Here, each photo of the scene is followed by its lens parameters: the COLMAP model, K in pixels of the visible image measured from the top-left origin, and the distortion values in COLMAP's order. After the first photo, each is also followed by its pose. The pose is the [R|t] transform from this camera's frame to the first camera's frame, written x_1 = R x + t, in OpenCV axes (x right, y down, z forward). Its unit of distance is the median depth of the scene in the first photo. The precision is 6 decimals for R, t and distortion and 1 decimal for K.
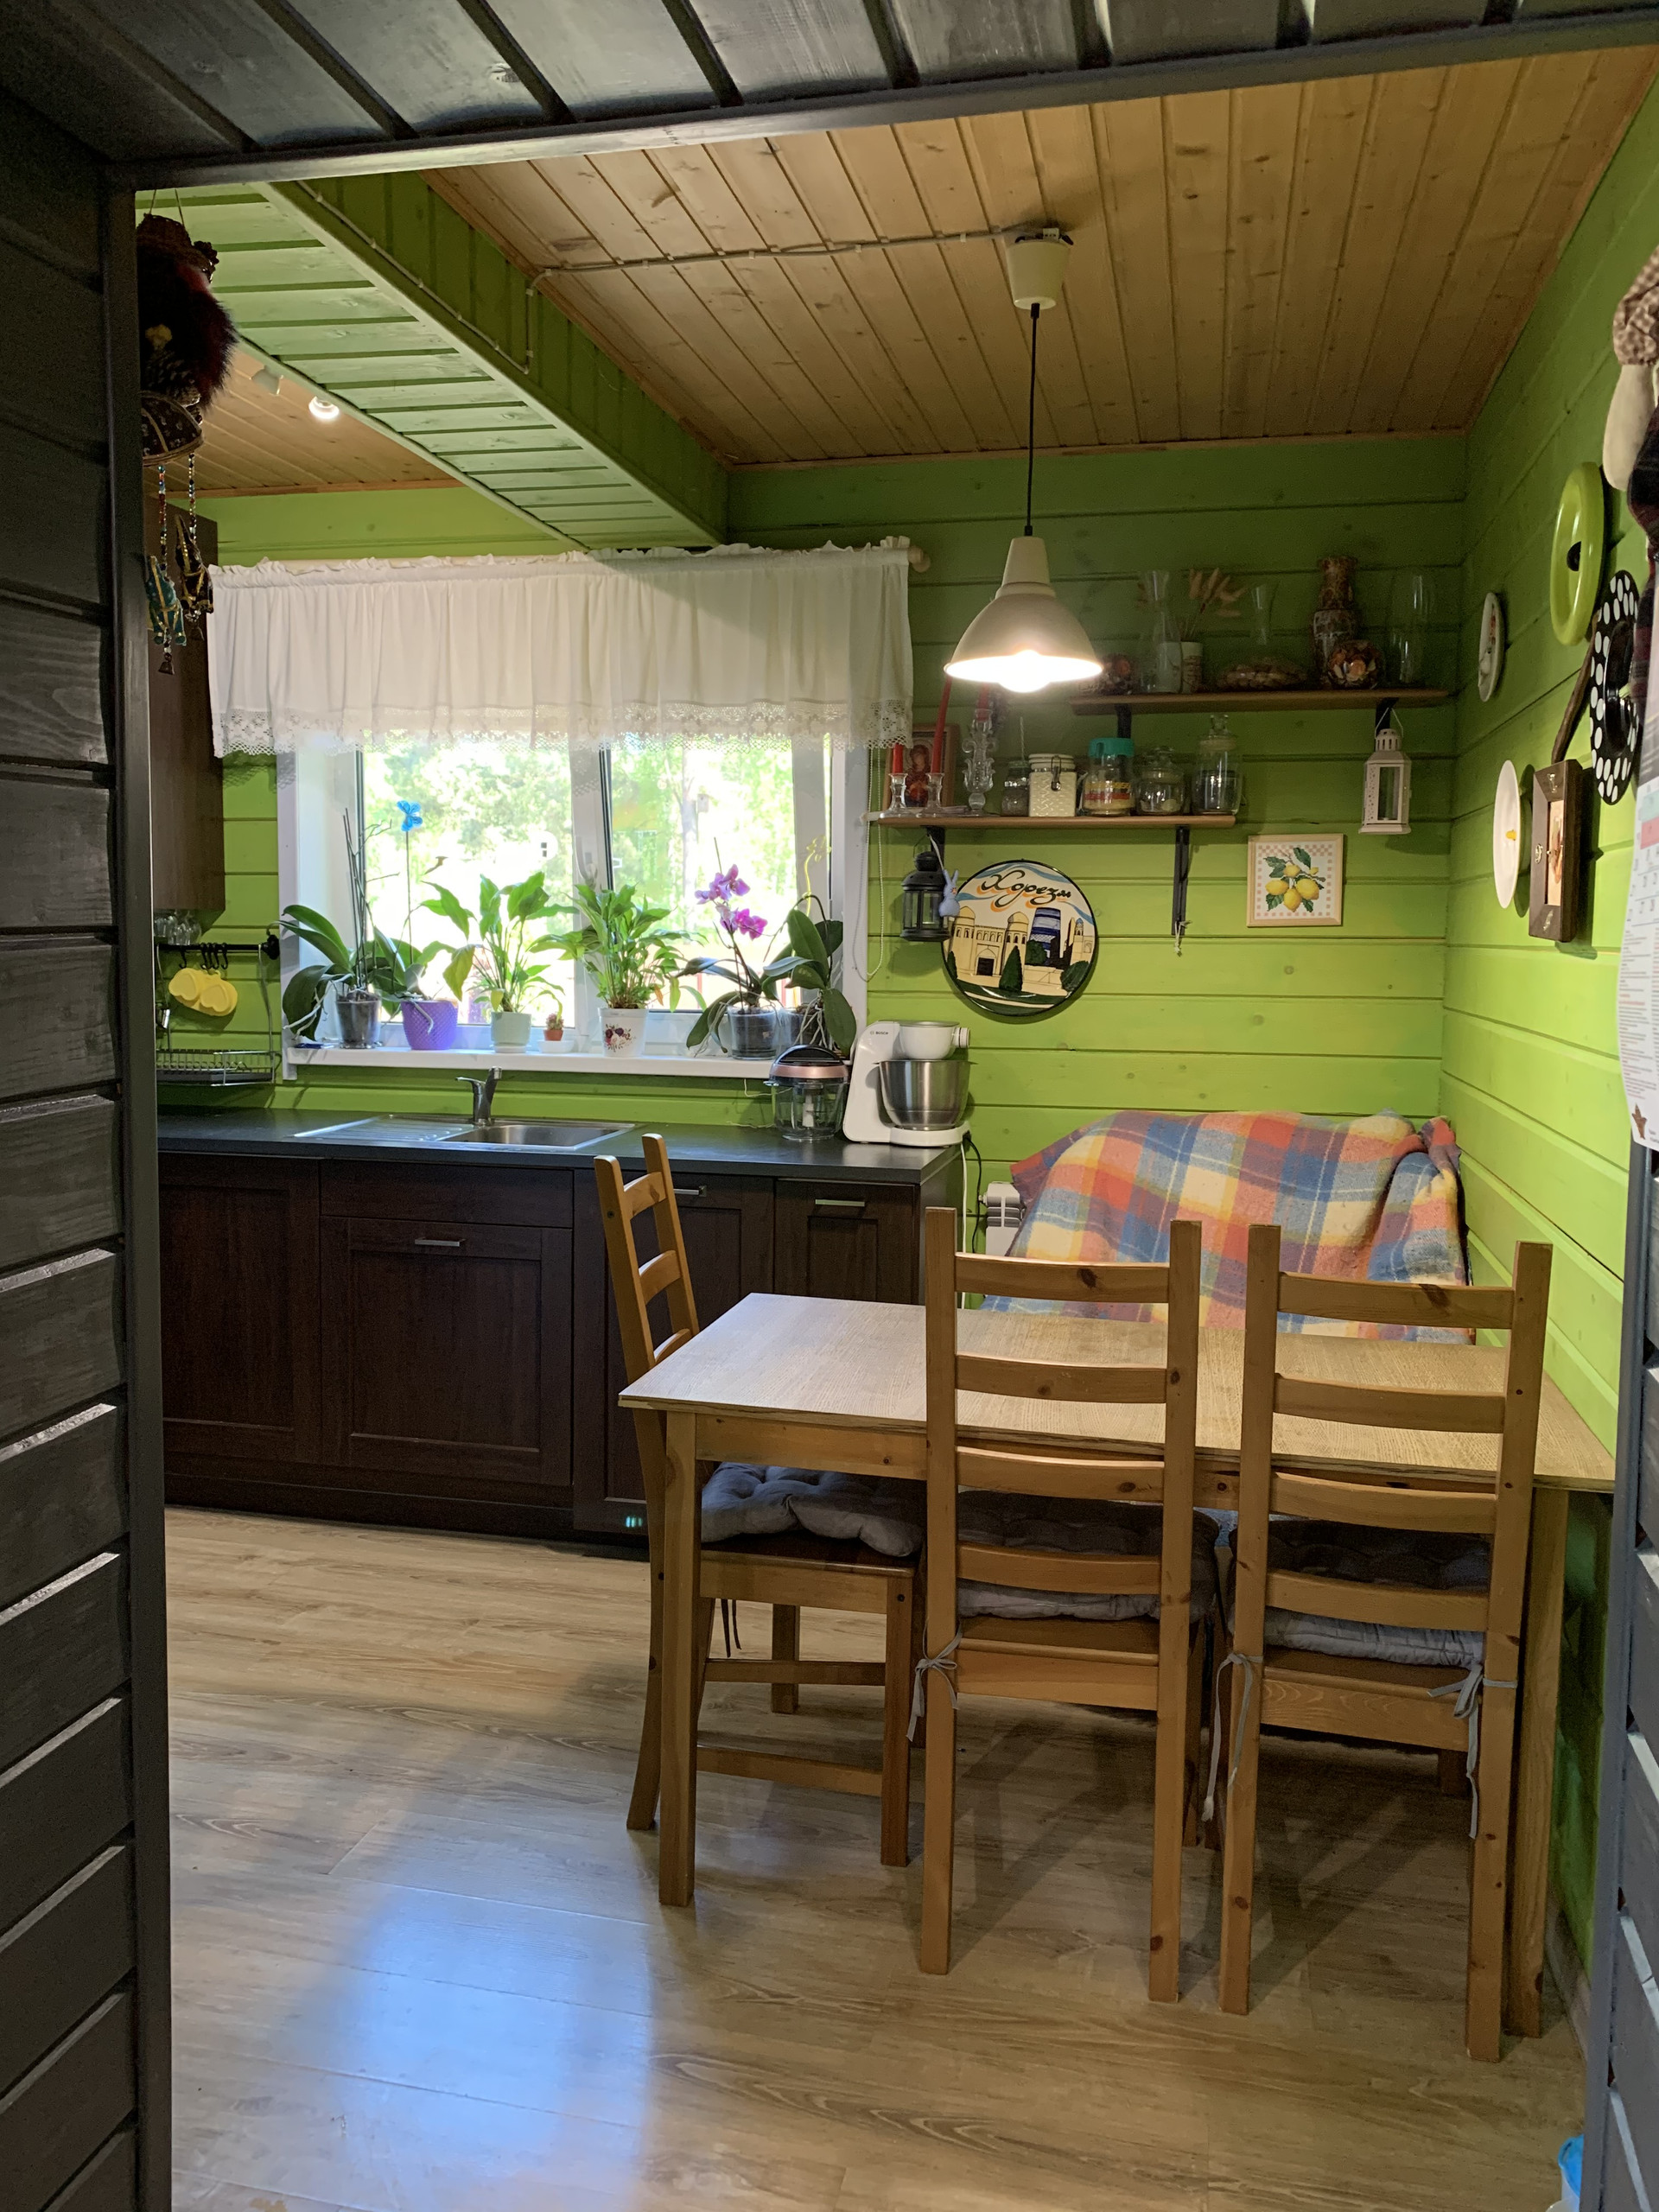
lens RADIAL K [[1698.1, 0, 829.0], [0, 1698.1, 1094.9], [0, 0, 1]] dist [0.096239, -0.116250]
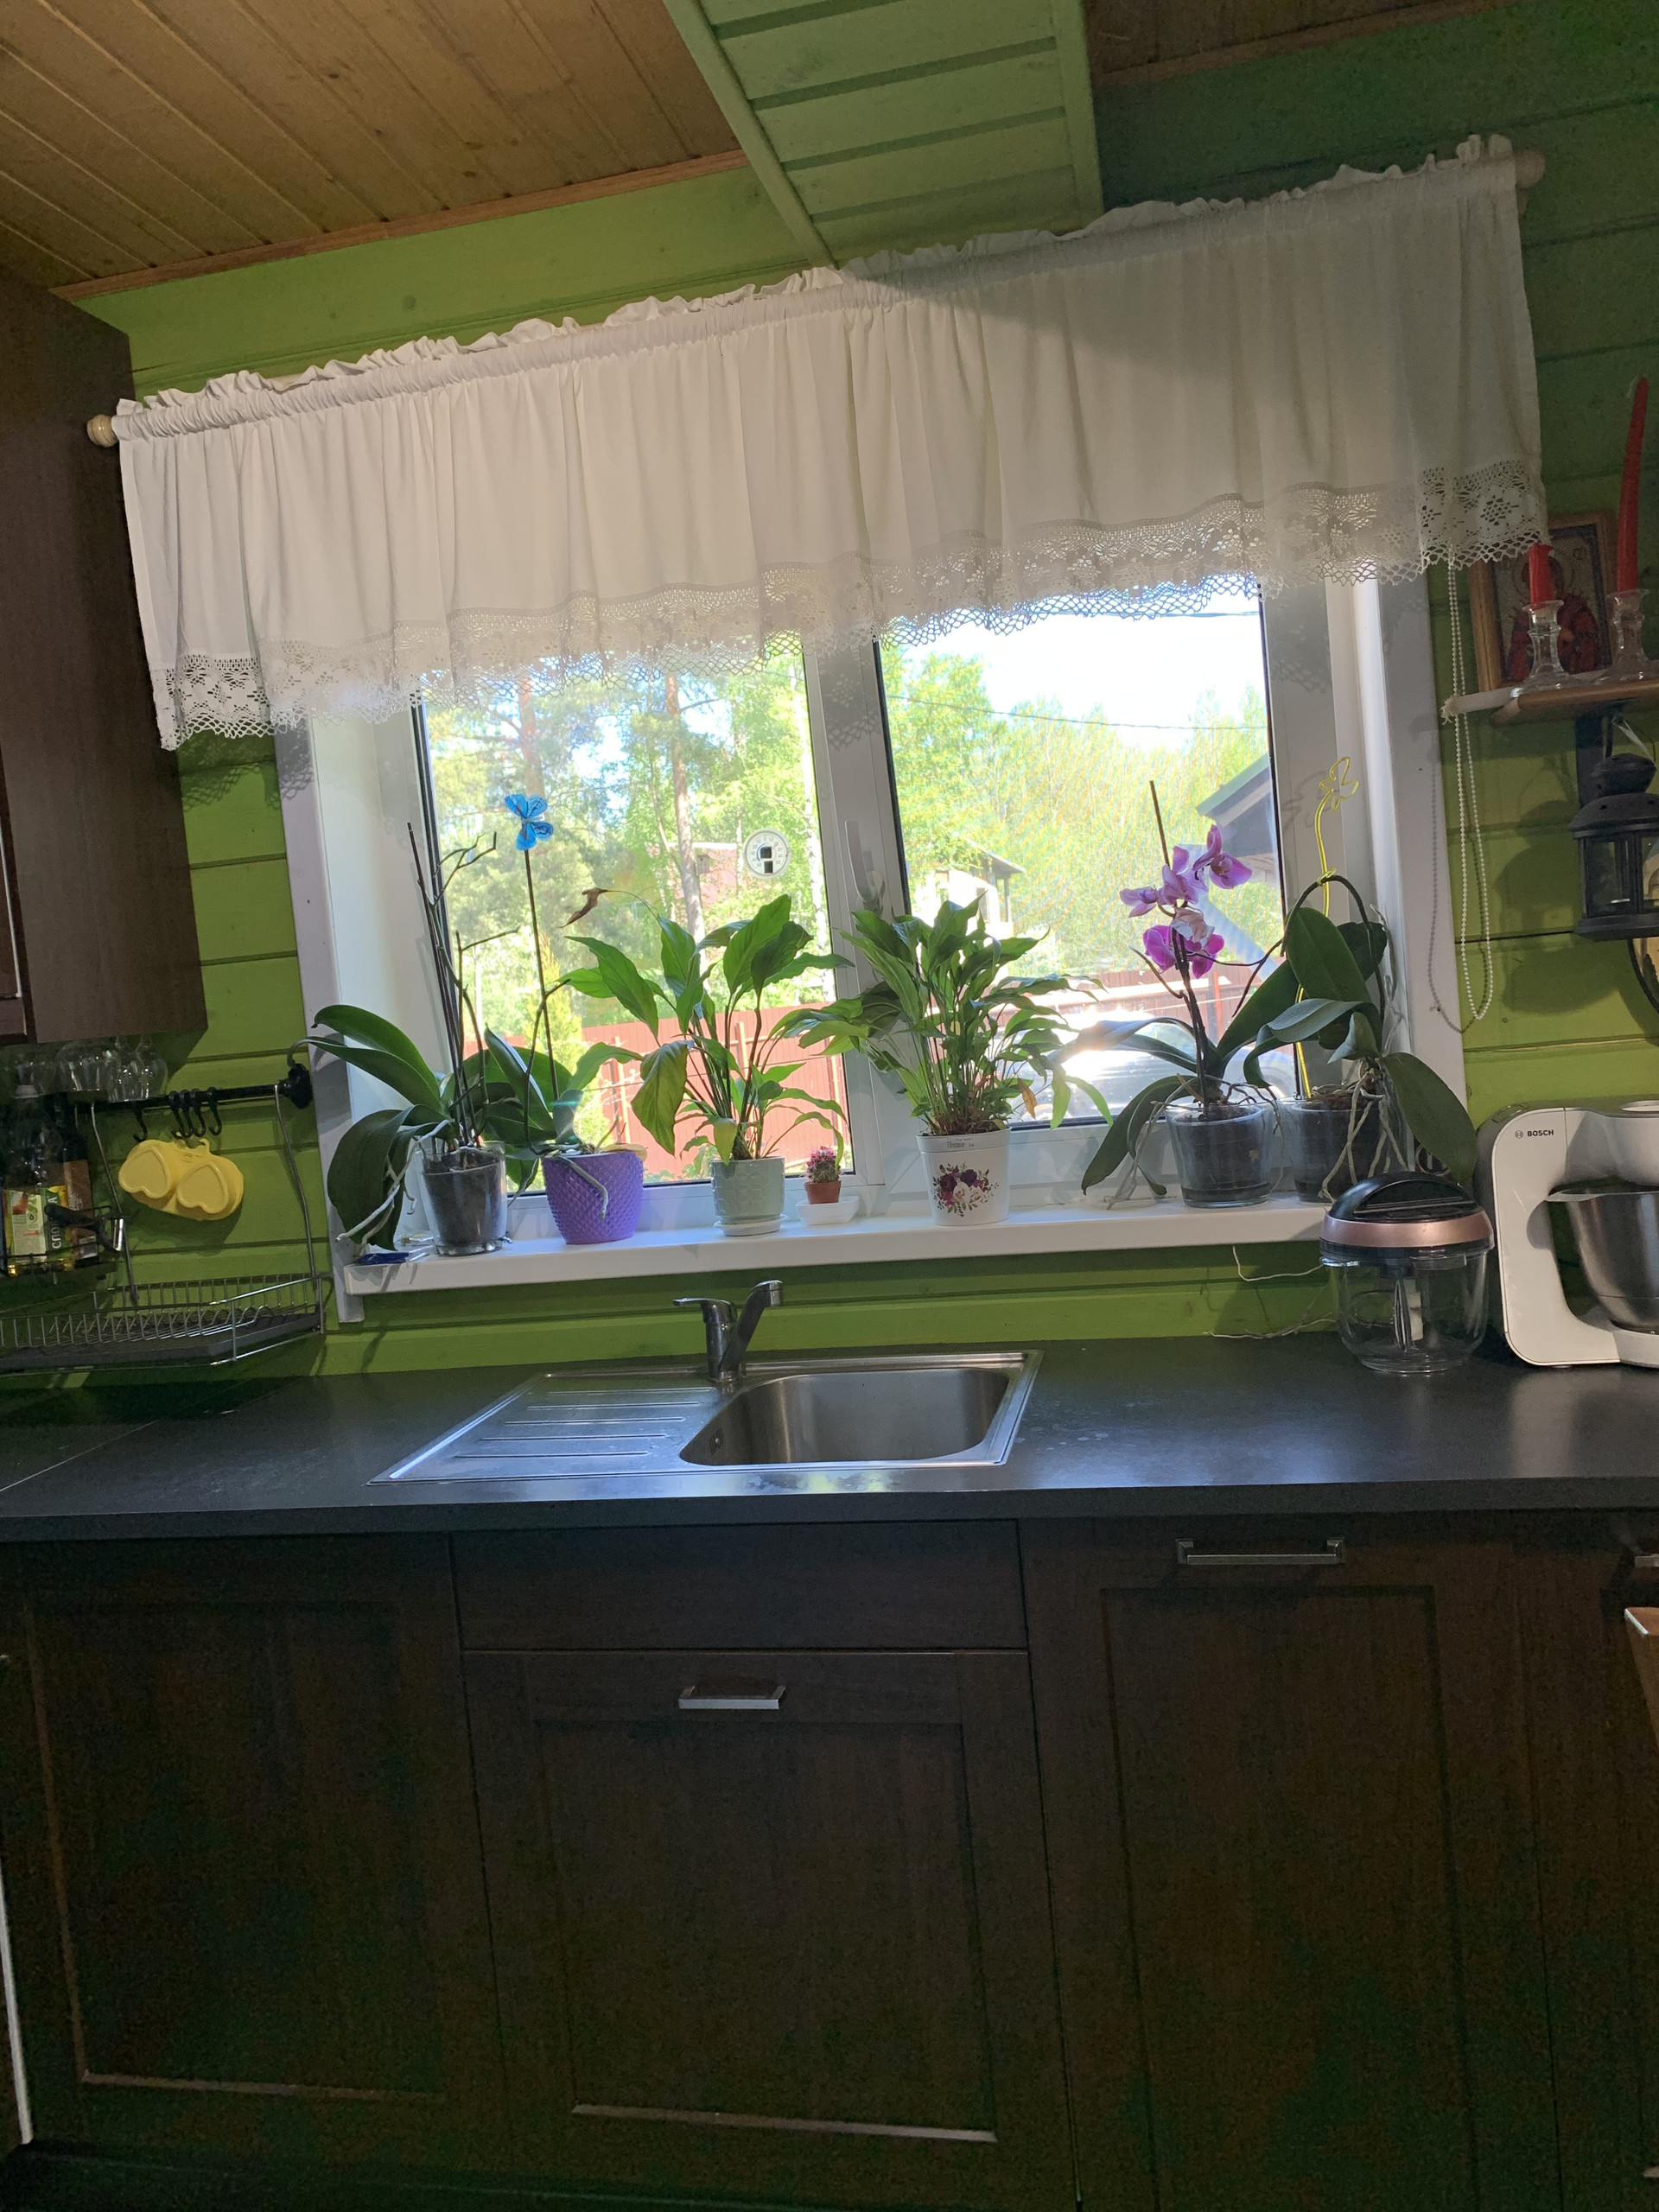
lens RADIAL K [[1693.3, 0, 838.7], [0, 1693.3, 1082.6], [0, 0, 1]] dist [0.067827, -0.057017]
pose [[0.994367, -0.105549, 0.009713, -0.169201], [0.105844, 0.993660, -0.037896, -0.051847], [-0.005651, 0.038711, 0.999234, 0.485521]]
